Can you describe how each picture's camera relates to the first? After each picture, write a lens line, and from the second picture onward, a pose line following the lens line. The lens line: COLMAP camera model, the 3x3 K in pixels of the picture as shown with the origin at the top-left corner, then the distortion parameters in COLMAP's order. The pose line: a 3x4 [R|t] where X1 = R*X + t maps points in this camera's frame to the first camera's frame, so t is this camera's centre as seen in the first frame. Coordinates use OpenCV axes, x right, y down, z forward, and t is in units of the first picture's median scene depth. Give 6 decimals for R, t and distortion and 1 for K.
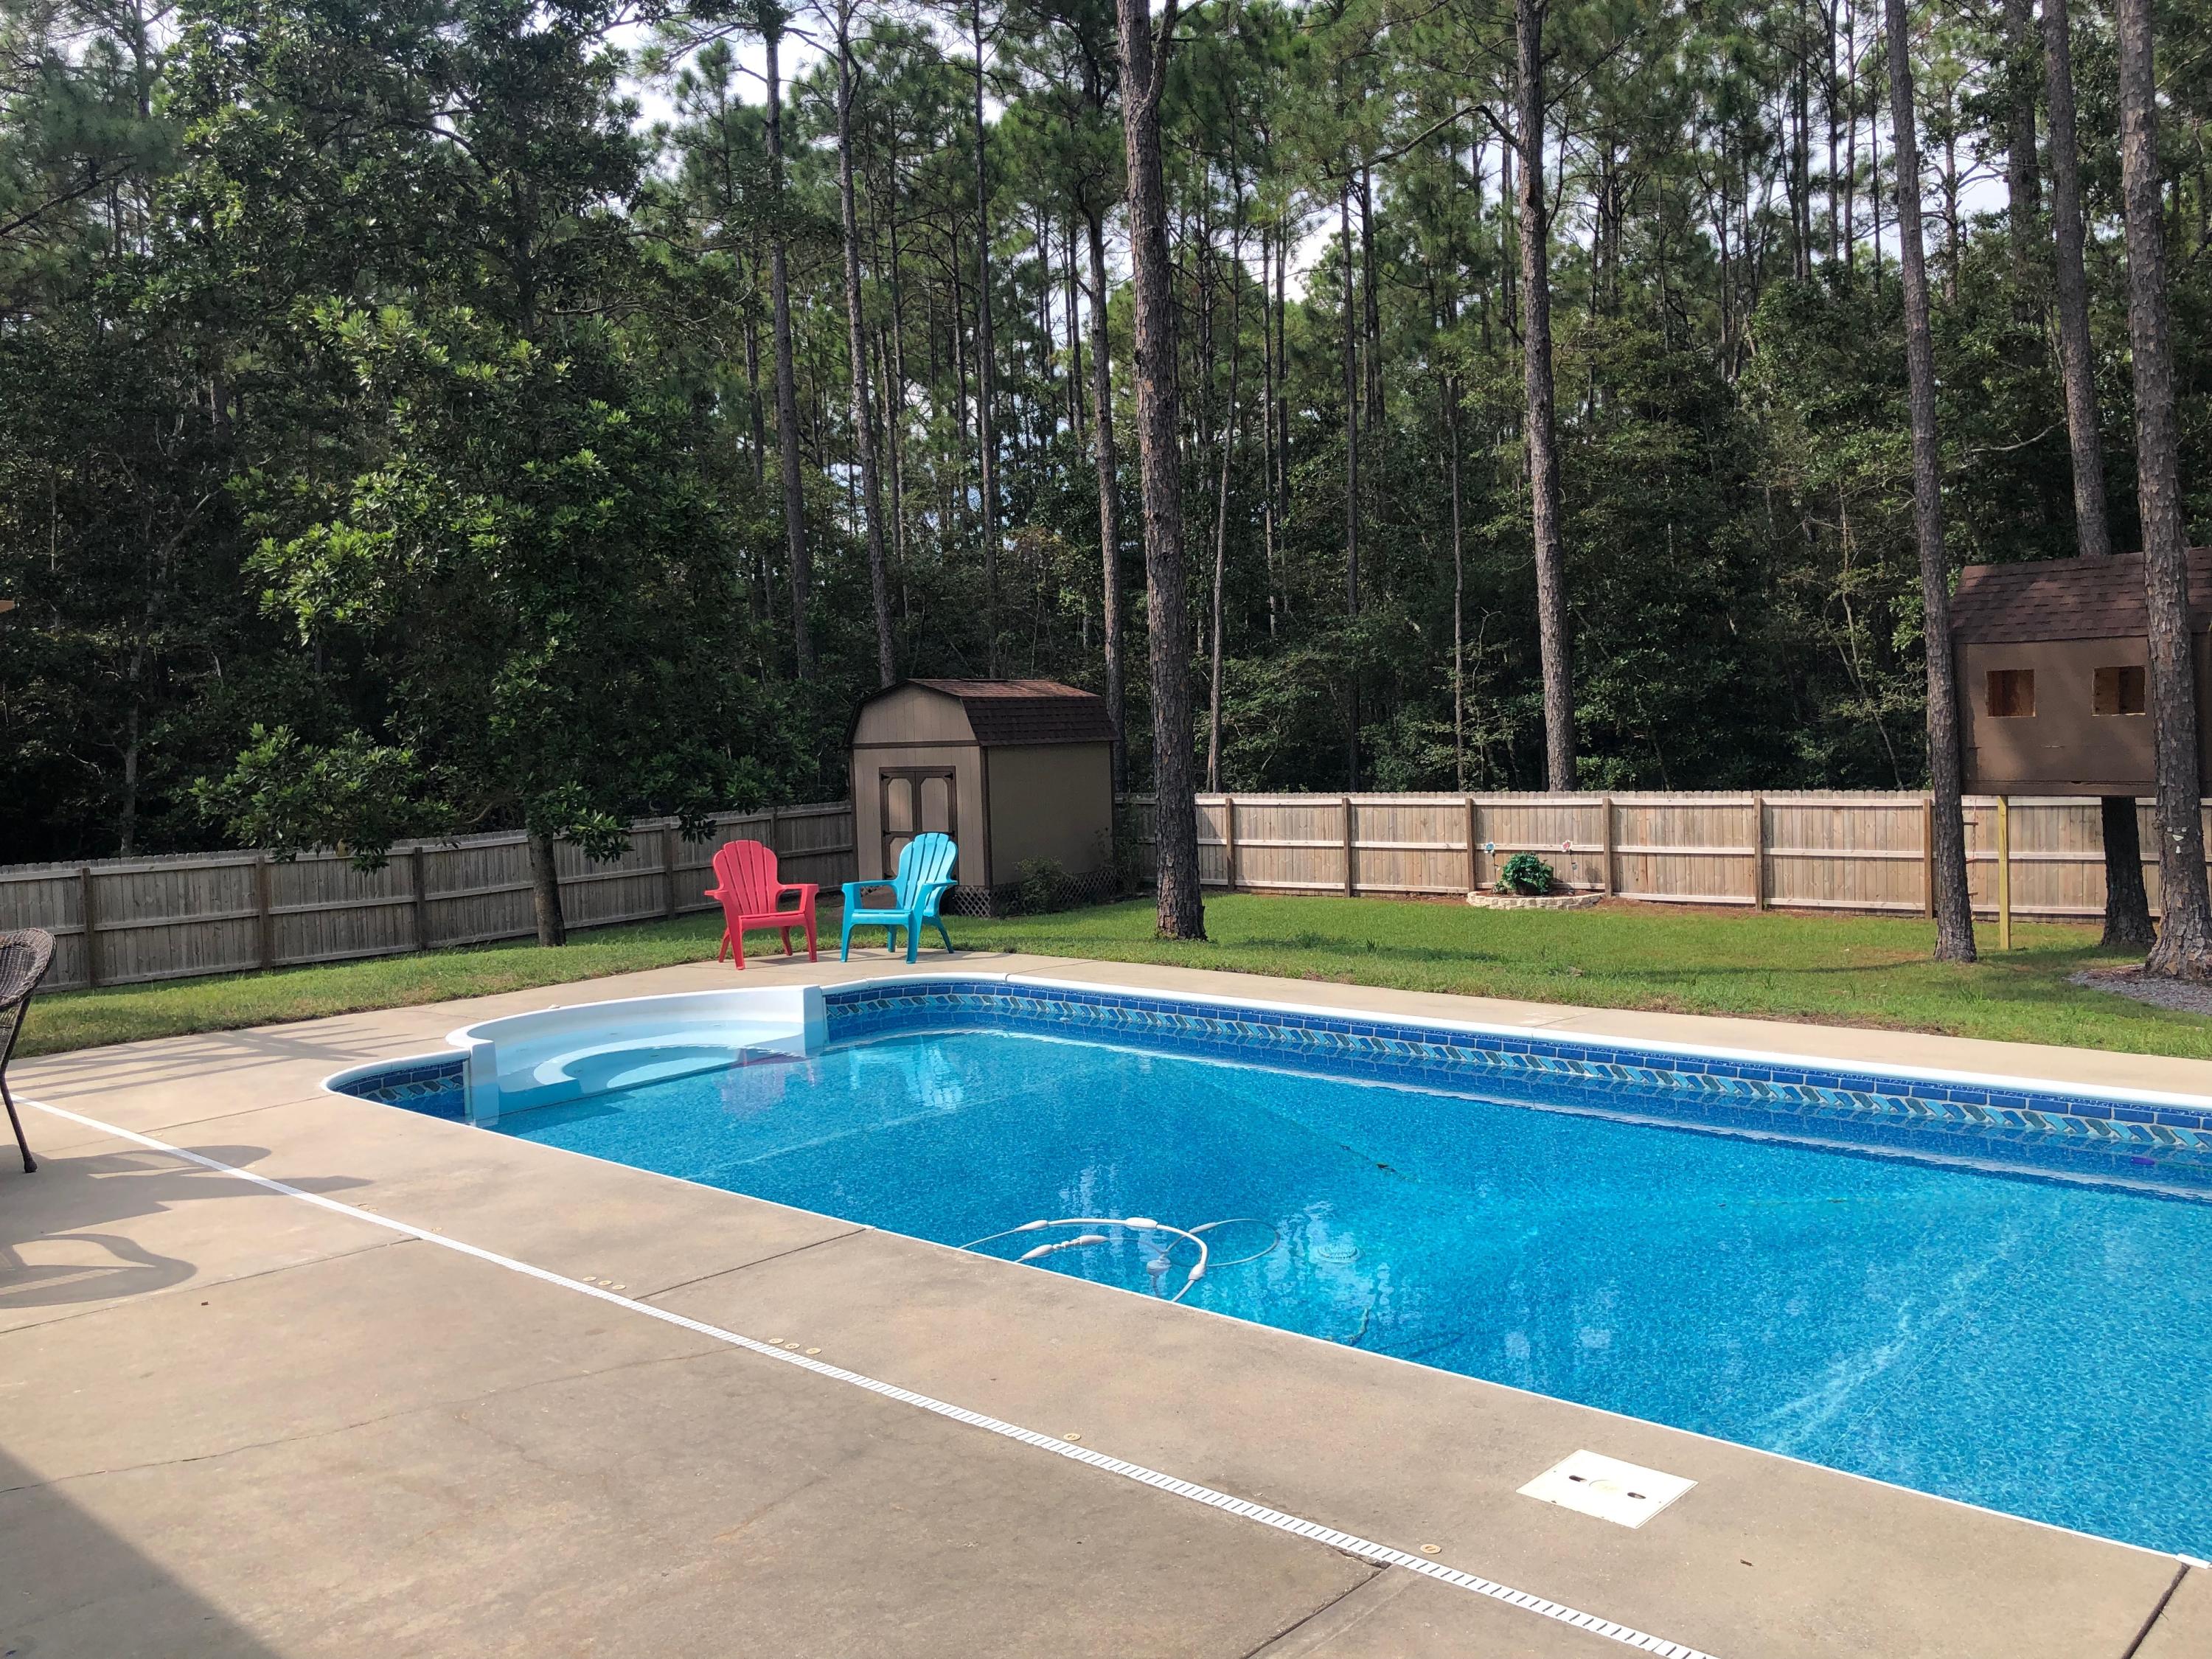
lens RADIAL K [[1772.8, 0, 1106.0], [0, 1772.8, 829.5], [0, 0, 1]] dist [0.023654, -0.009073]
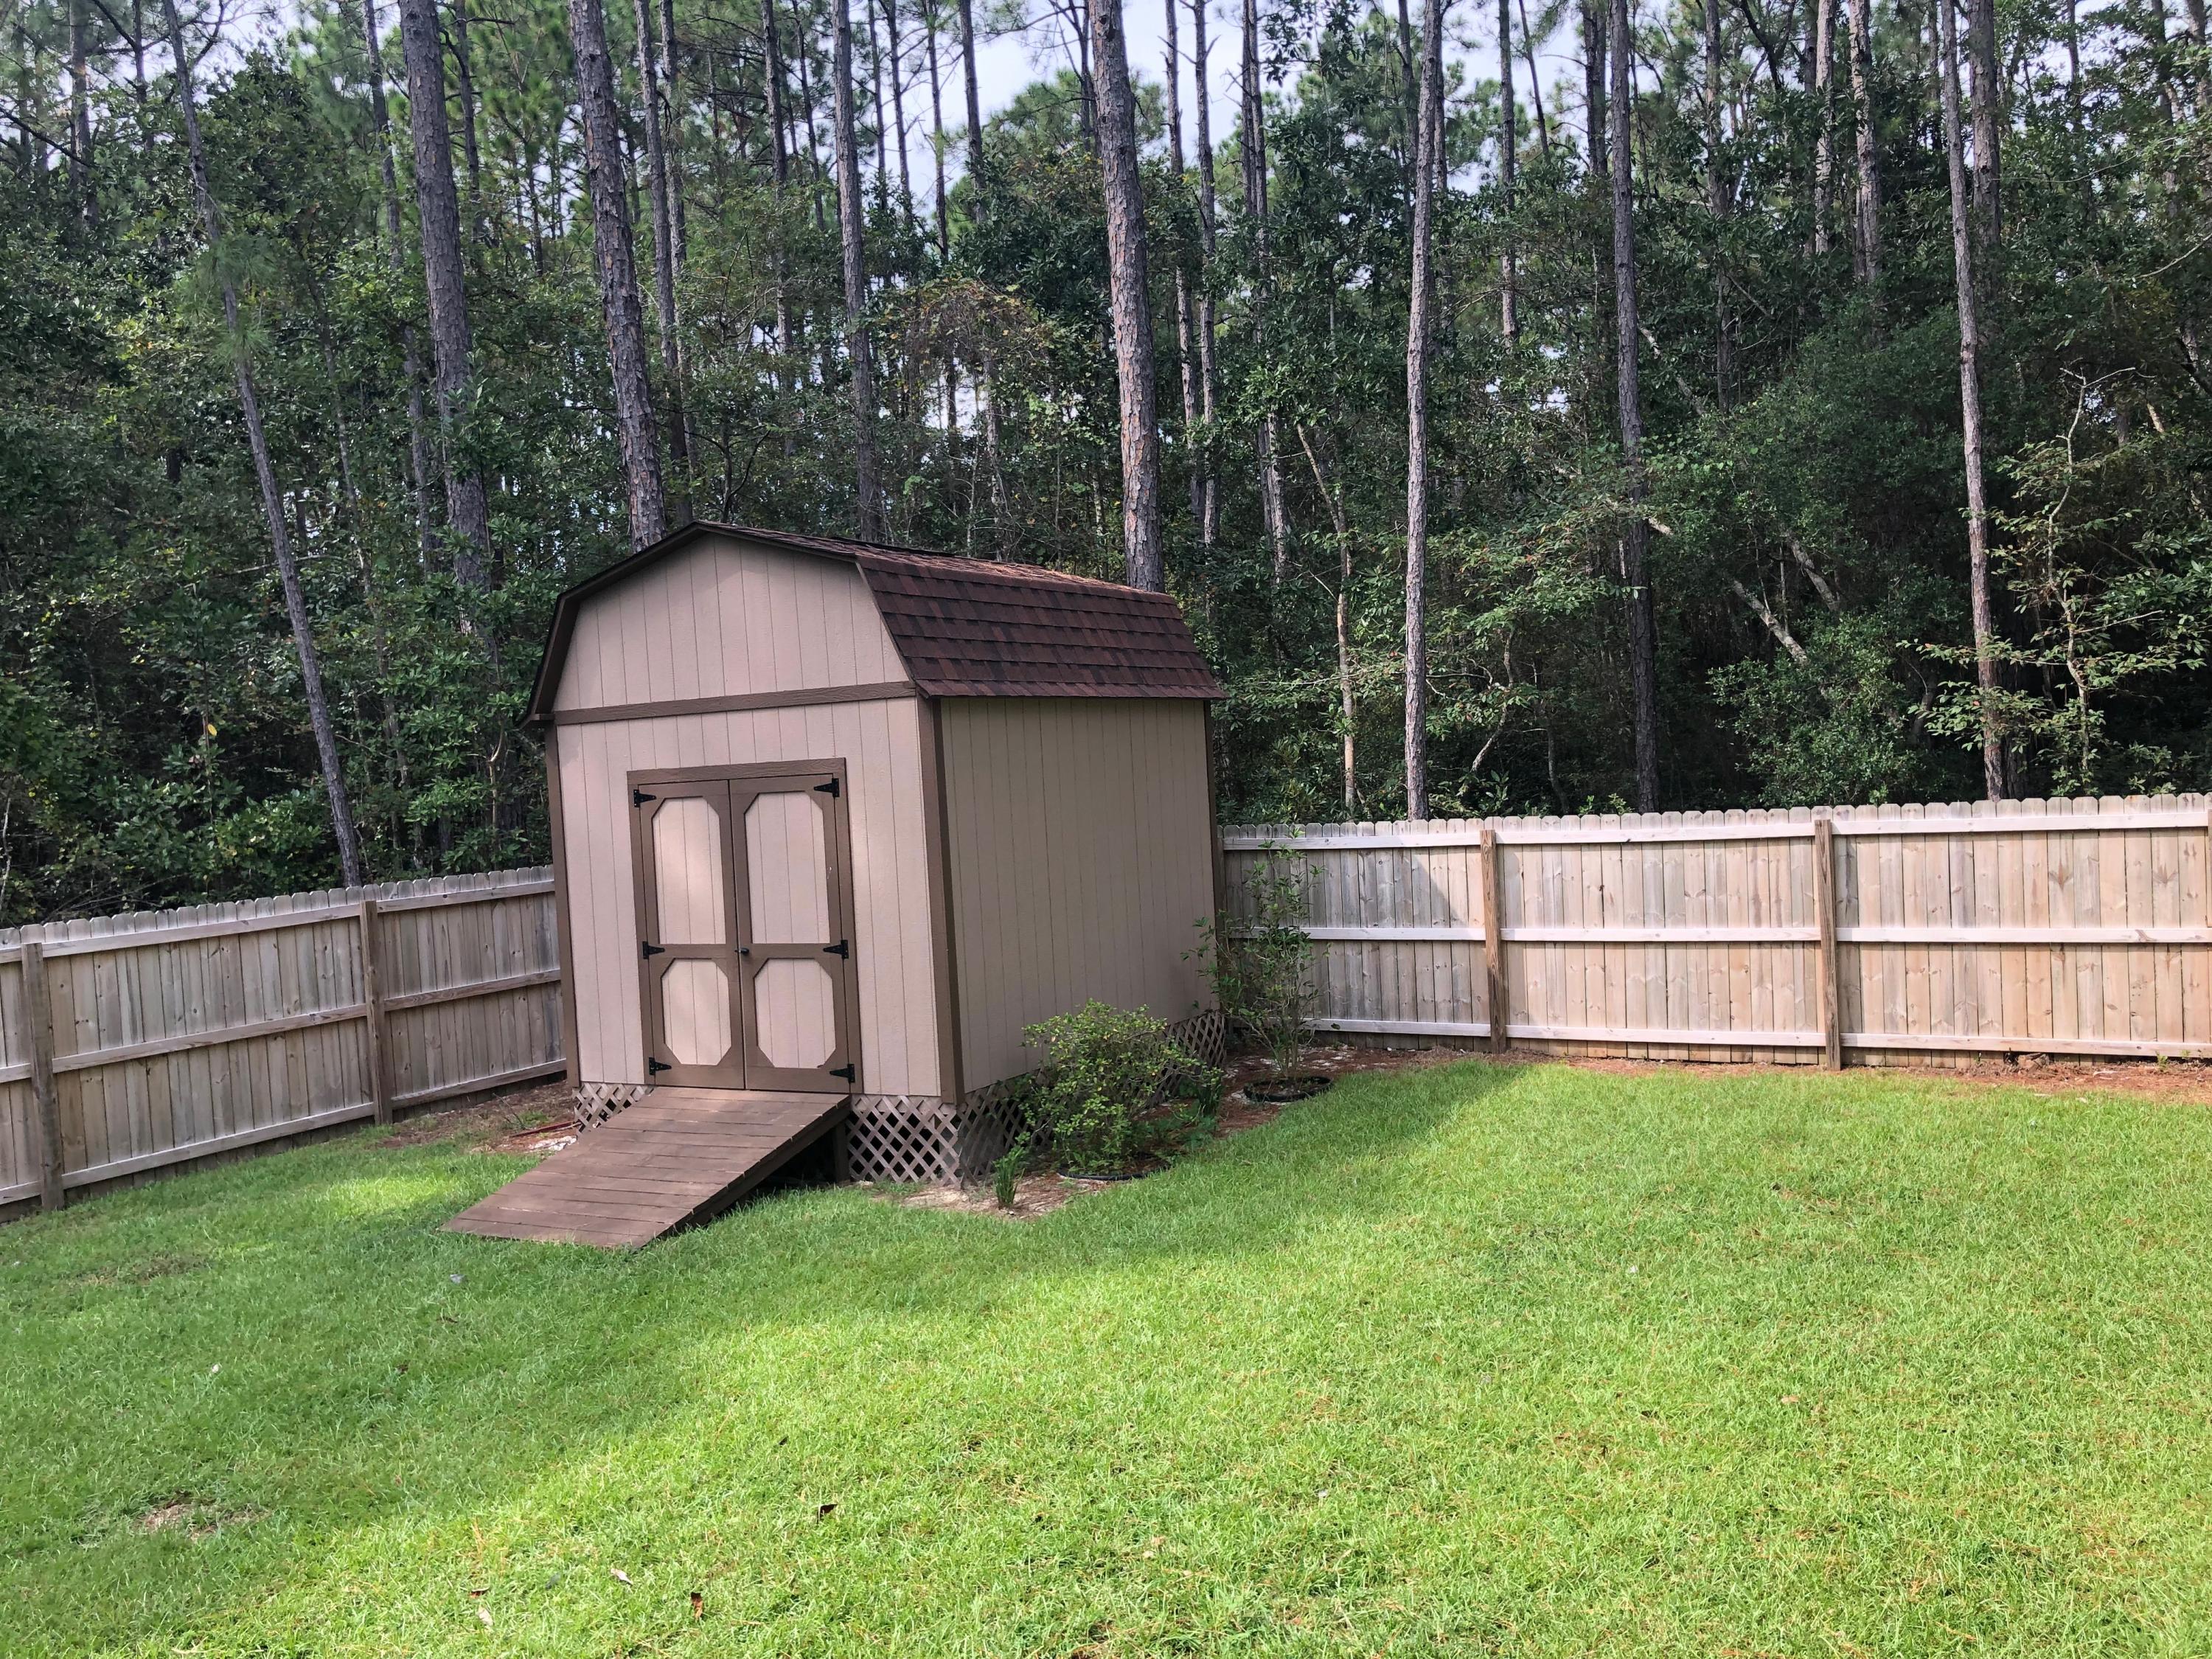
lens RADIAL K [[1772.8, 0, 1106.0], [0, 1772.8, 829.5], [0, 0, 1]] dist [0.023654, -0.009073]
pose [[0.992715, -0.028835, 0.116986, -0.072672], [0.031760, 0.999226, -0.023216, -0.011318], [-0.116226, 0.026763, 0.992862, 0.619123]]
